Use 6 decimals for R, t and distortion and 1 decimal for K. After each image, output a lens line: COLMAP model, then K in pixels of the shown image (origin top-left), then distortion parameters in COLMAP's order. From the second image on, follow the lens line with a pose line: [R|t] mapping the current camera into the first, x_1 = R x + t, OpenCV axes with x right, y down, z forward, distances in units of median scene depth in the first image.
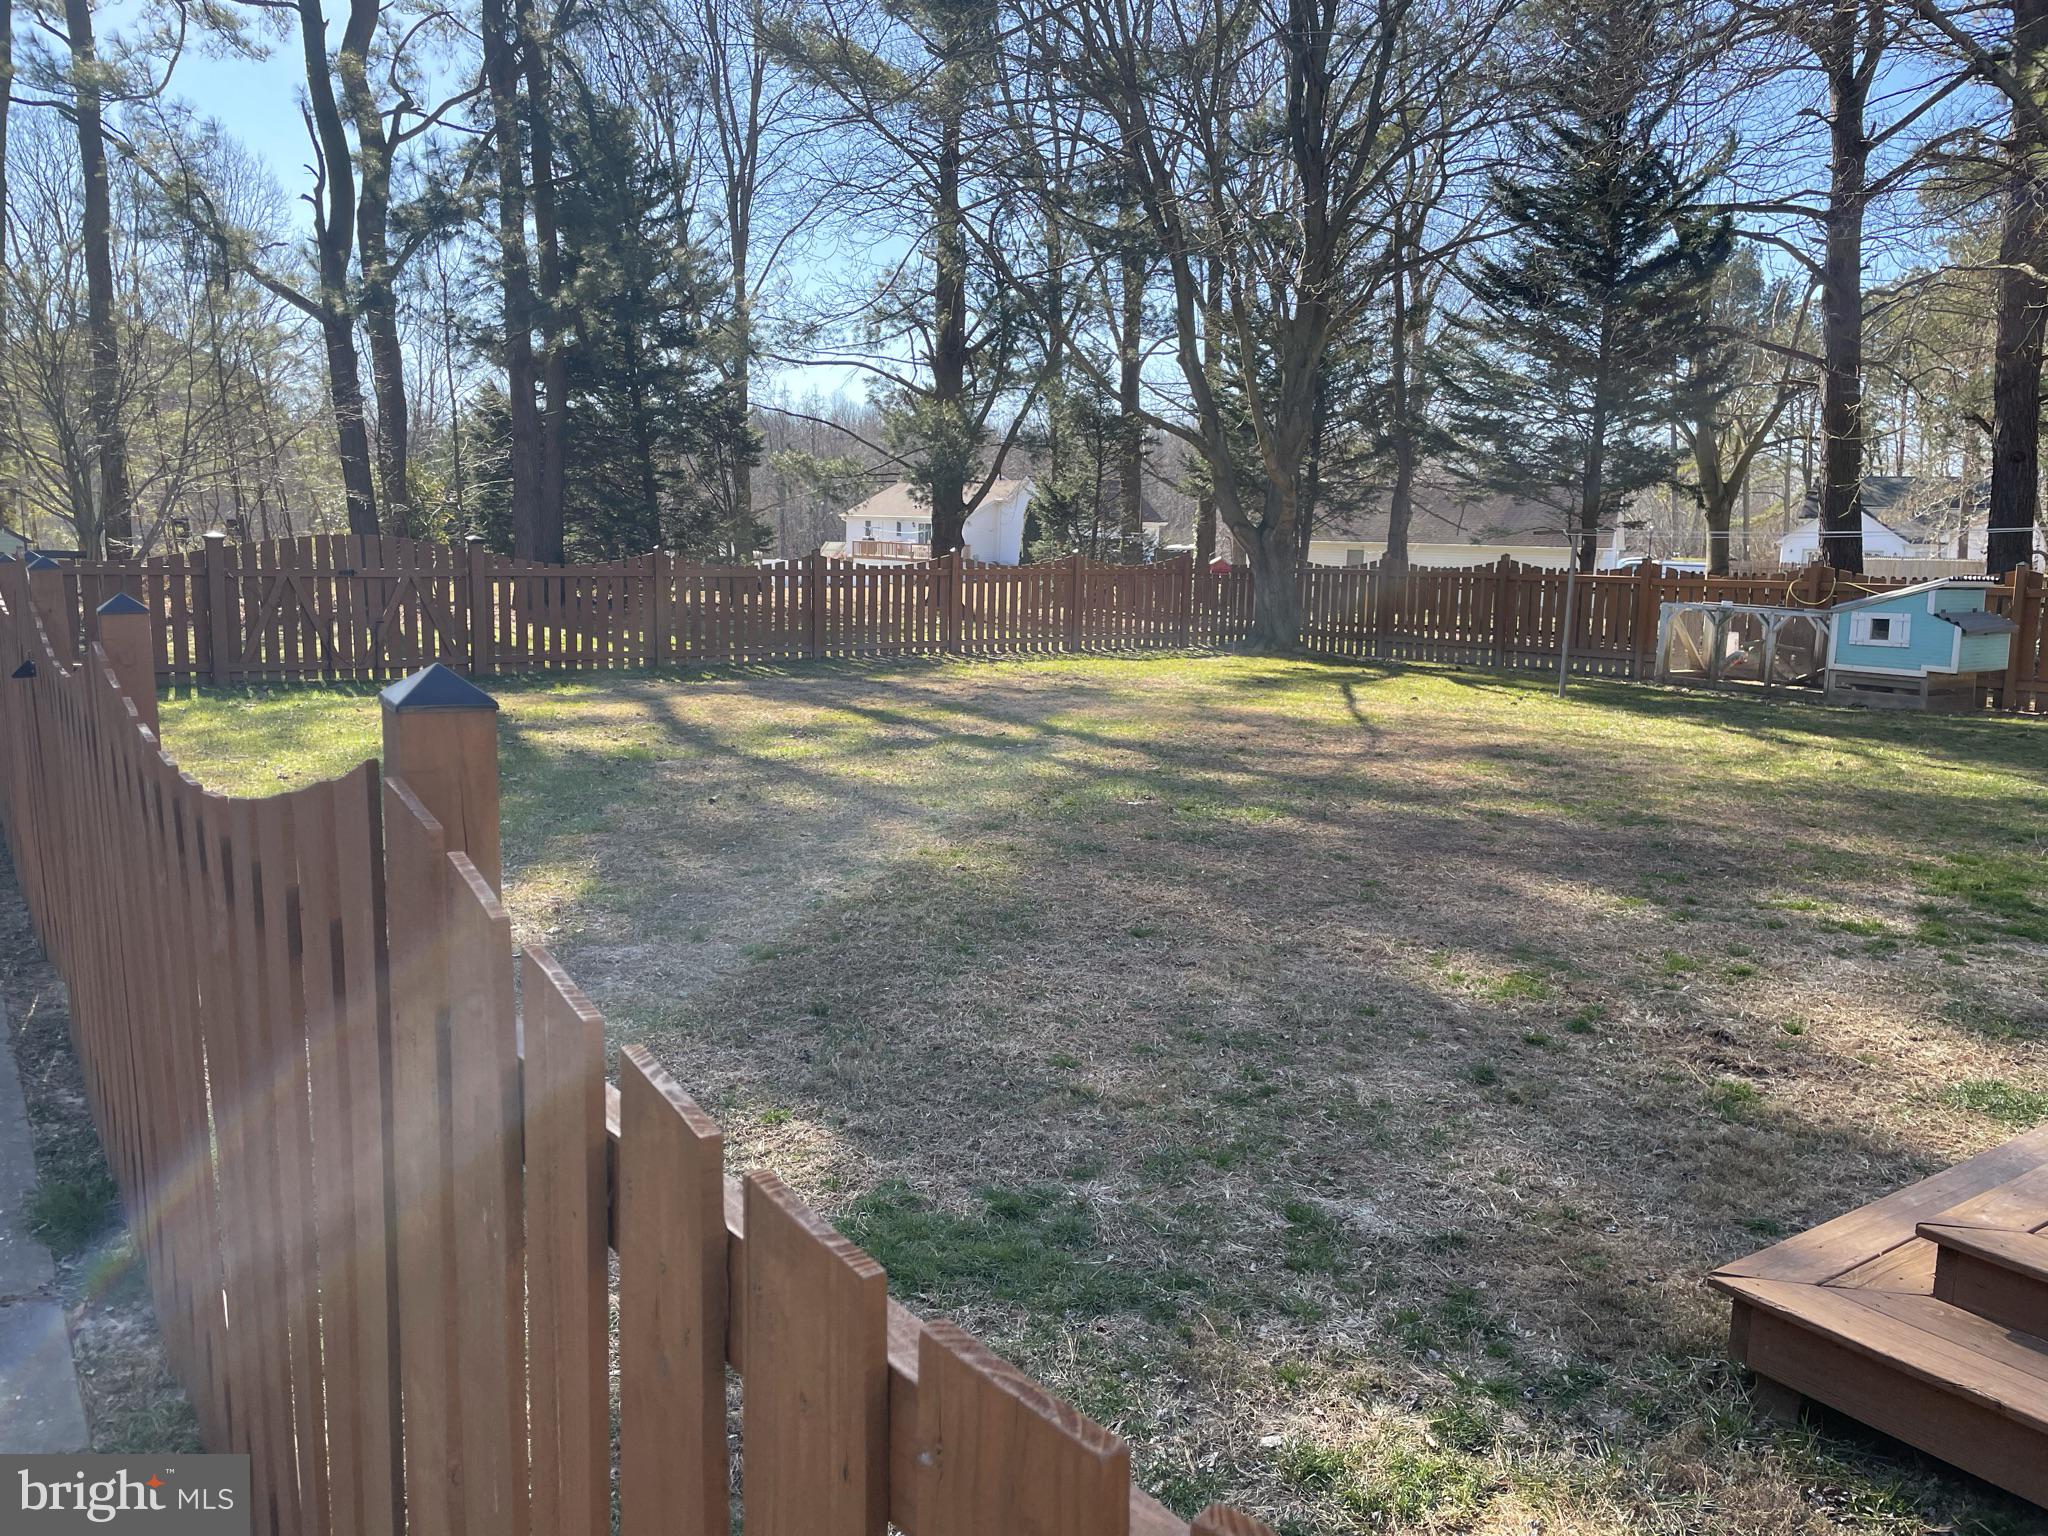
lens RADIAL K [[1605.5, 0, 1016.3], [0, 1605.5, 740.1], [0, 0, 1]] dist [0.103936, 0.000162]
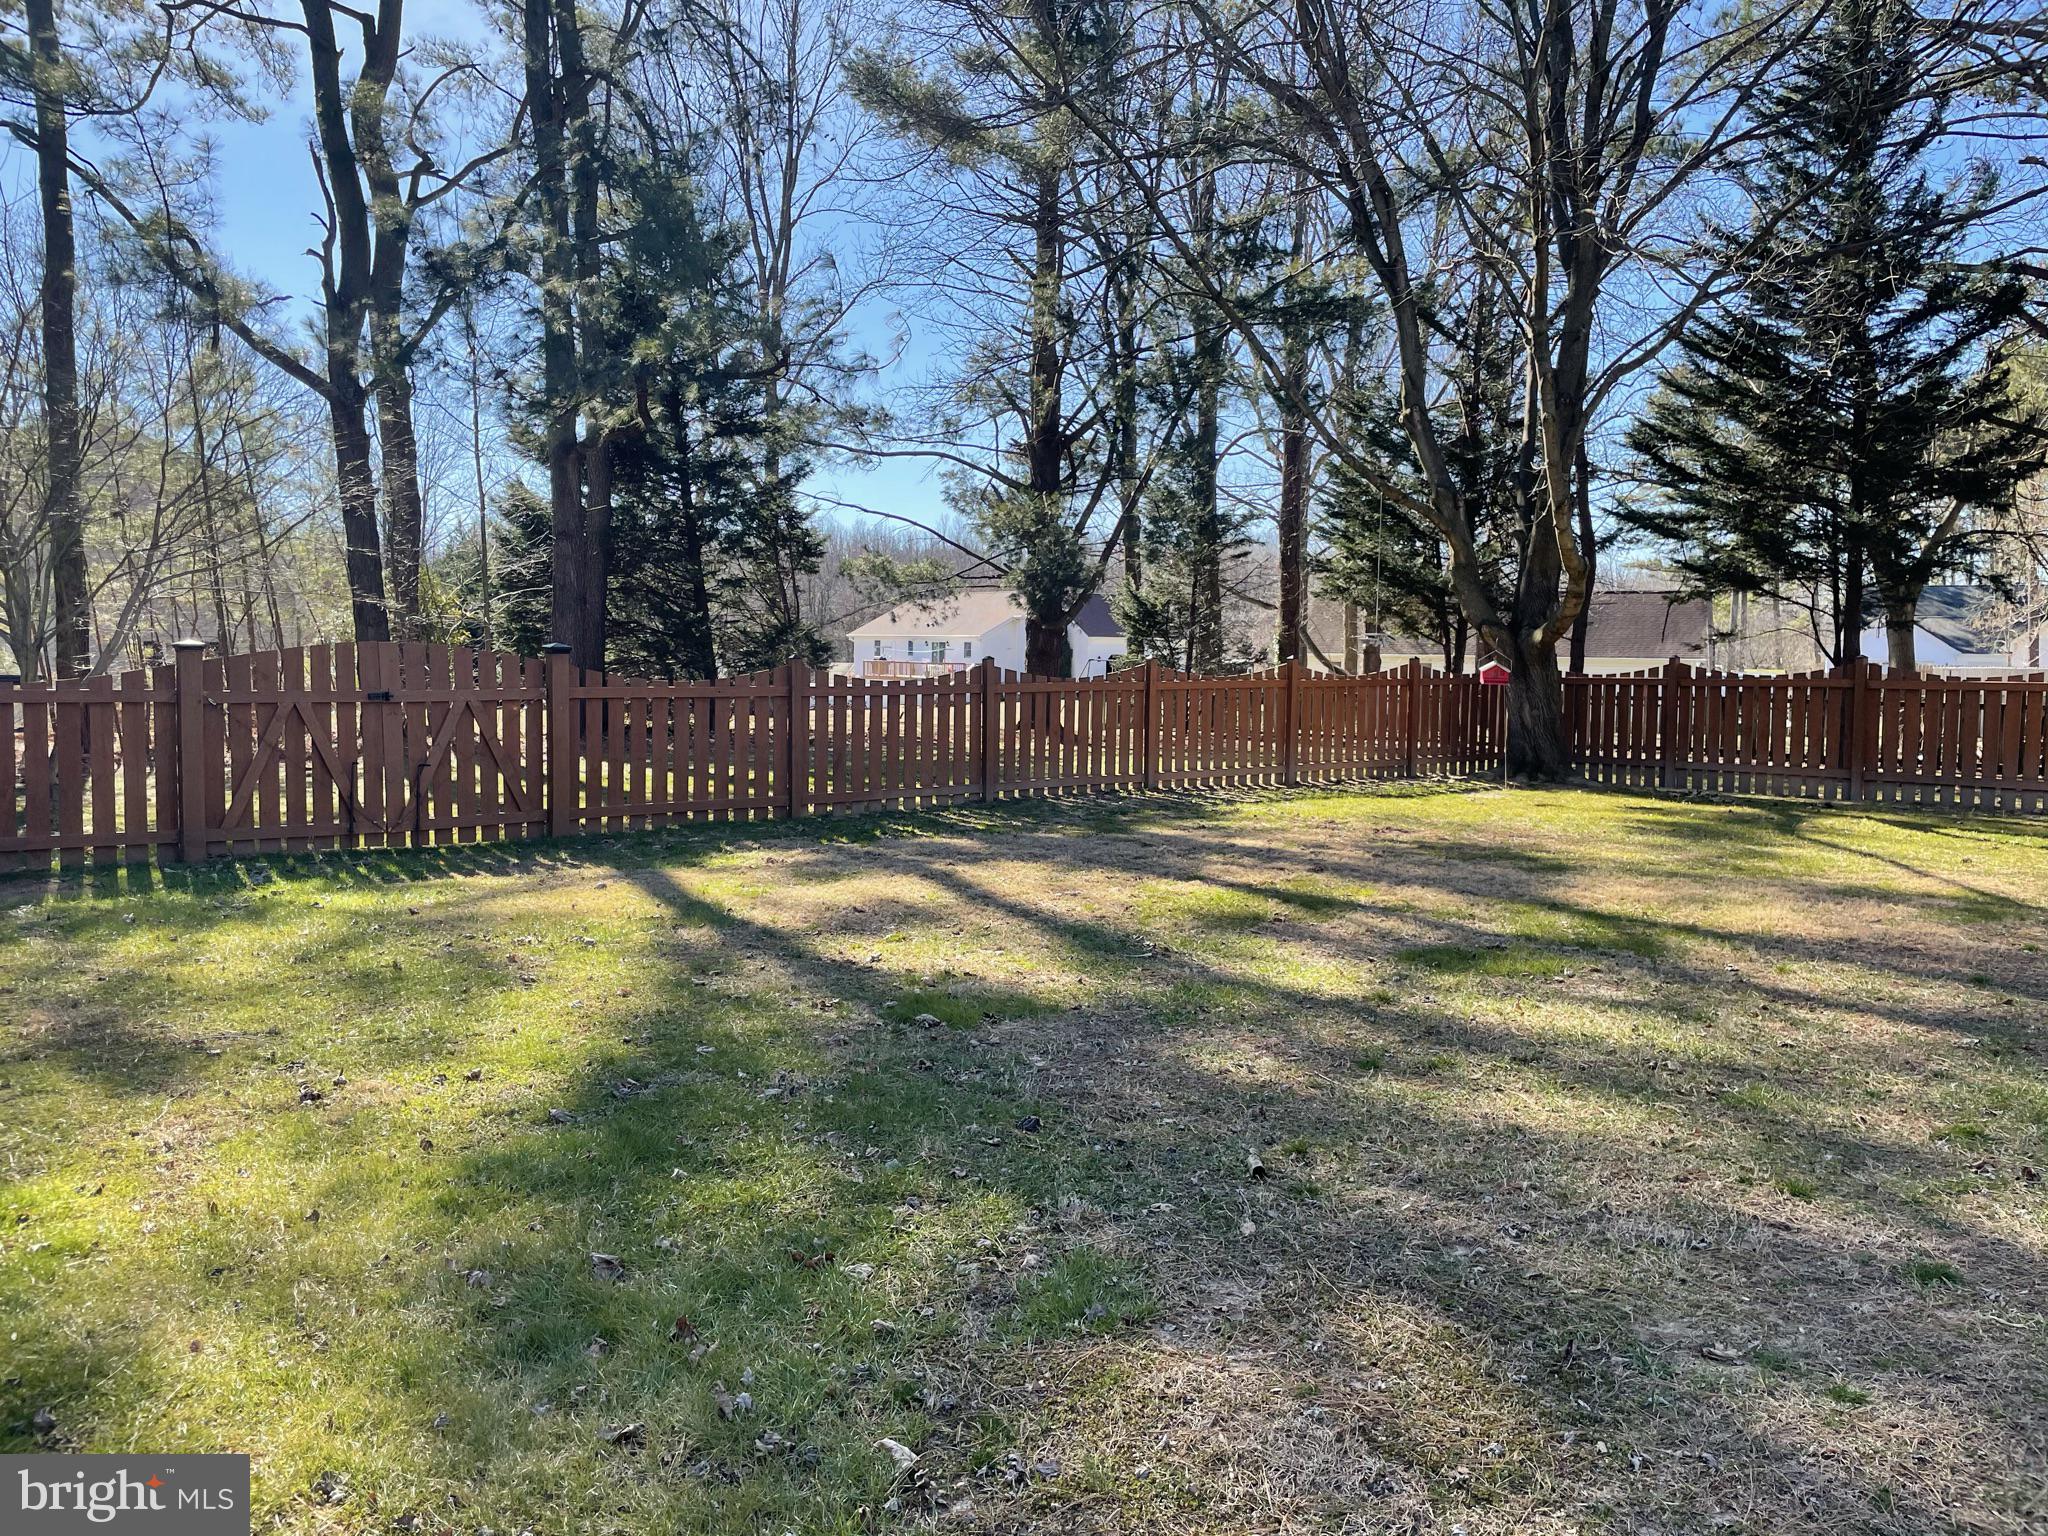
lens RADIAL K [[1551.2, 0, 1024.0], [0, 1551.2, 768.0], [0, 0, 1]] dist [0.076527, -0.009011]
pose [[0.999289, -0.012098, 0.035720, -0.088895], [0.014087, 0.998334, -0.055955, -0.016532], [-0.034984, 0.056418, 0.997794, 0.176624]]
